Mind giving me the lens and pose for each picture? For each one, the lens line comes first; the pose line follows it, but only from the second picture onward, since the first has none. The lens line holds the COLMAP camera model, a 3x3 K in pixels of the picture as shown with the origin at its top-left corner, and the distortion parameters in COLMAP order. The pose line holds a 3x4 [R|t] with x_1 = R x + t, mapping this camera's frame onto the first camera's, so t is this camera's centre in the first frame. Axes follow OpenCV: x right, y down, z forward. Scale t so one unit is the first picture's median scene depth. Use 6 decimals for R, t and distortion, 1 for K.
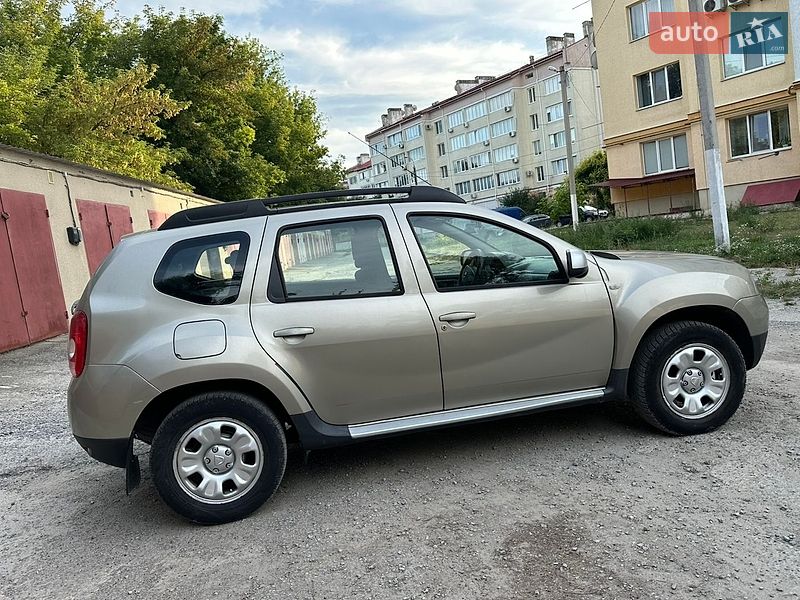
lens RADIAL K [[647.8, 0, 398.8], [0, 647.8, 305.1], [0, 0, 1]] dist [0.068138, -0.104636]
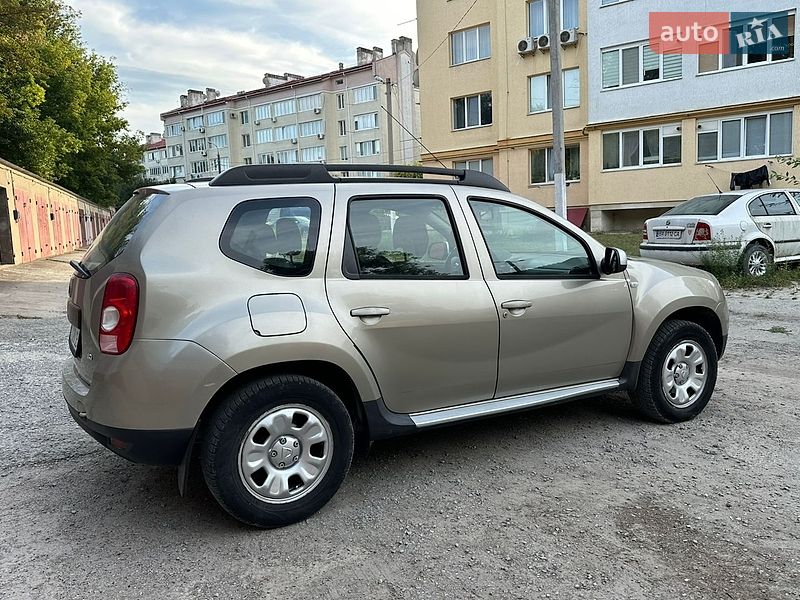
lens RADIAL K [[647.8, 0, 405.9], [0, 647.8, 292.8], [0, 0, 1]] dist [0.068138, -0.104636]
pose [[0.941613, 0.058566, 0.331564, -0.373704], [-0.052226, 0.998242, -0.028008, 0.033831], [-0.332621, 0.009056, 0.943017, 0.103651]]
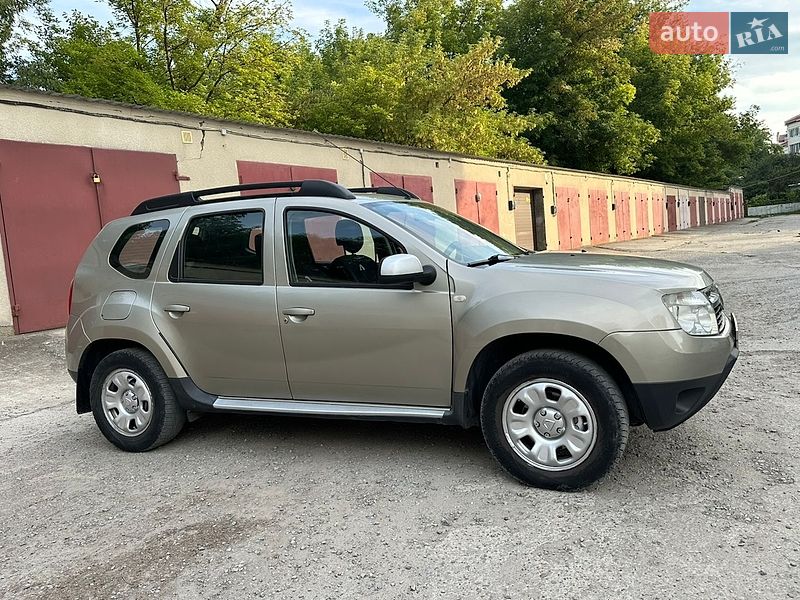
lens RADIAL K [[647.8, 0, 402.3], [0, 647.8, 301.7], [0, 0, 1]] dist [0.068138, -0.104636]
pose [[0.812996, 0.108508, -0.572070, 0.749584], [-0.076718, 0.993879, 0.079487, -0.084854], [0.577193, -0.020735, 0.816344, 0.241905]]
